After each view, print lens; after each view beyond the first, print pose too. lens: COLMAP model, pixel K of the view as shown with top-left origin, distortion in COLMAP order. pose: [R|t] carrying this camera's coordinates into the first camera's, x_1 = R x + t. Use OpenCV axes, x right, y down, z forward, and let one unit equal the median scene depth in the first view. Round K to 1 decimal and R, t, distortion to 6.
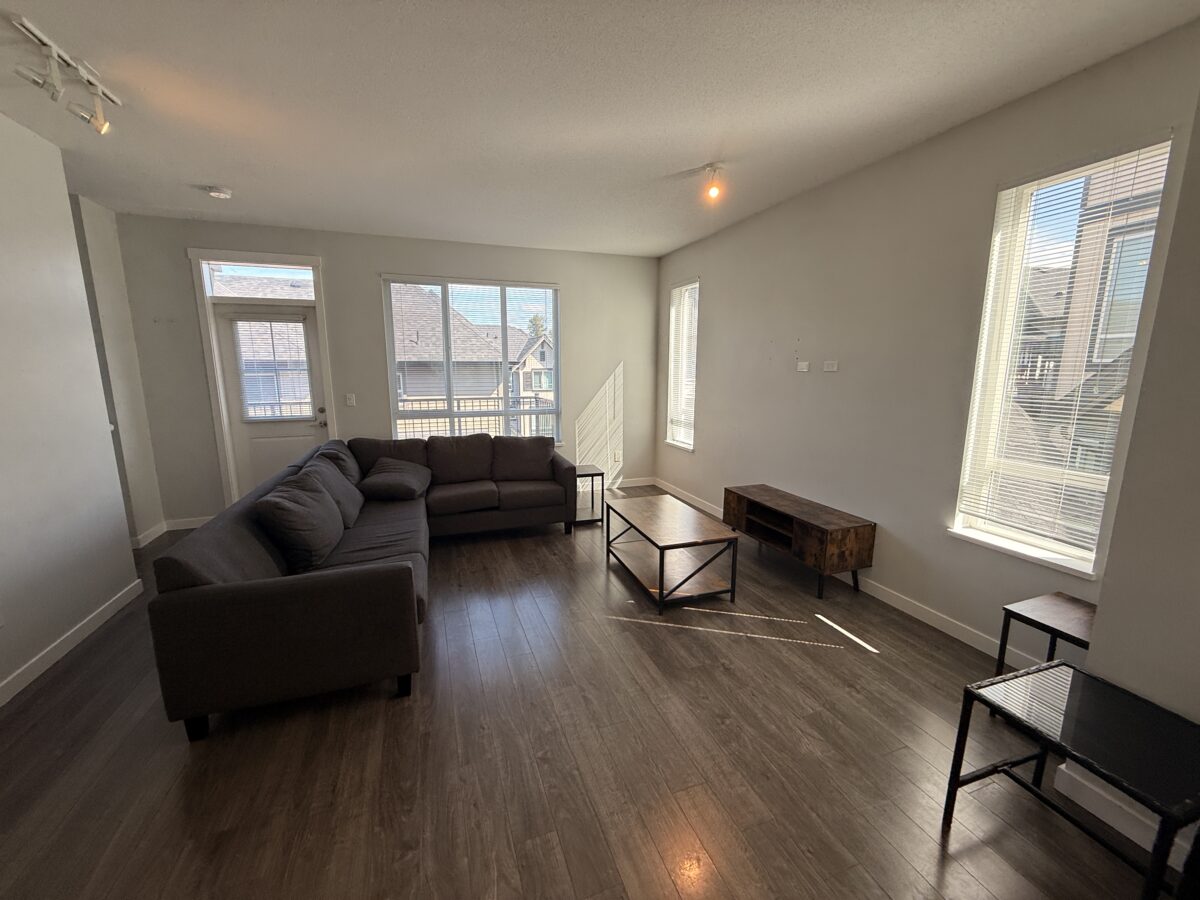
lens RADIAL K [[478.5, 0, 596.4], [0, 478.5, 446.8], [0, 0, 1]] dist [0.002761, -0.000442]
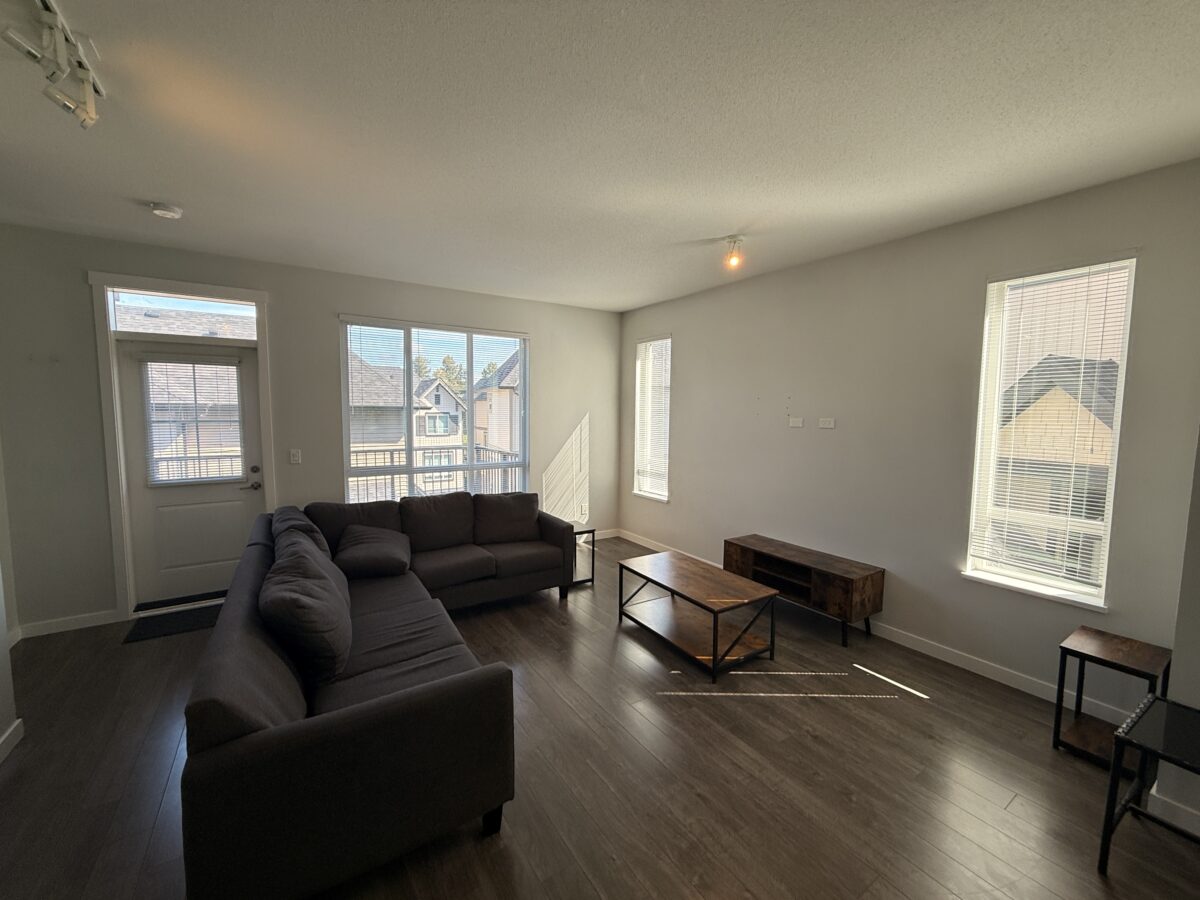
lens RADIAL K [[478.5, 0, 595.9], [0, 478.5, 446.6], [0, 0, 1]] dist [0.002761, -0.000442]
pose [[0.972291, -0.008802, 0.233608, -0.248416], [0.029701, 0.995844, -0.086093, -0.034412], [-0.231879, 0.090646, 0.968512, 0.068116]]
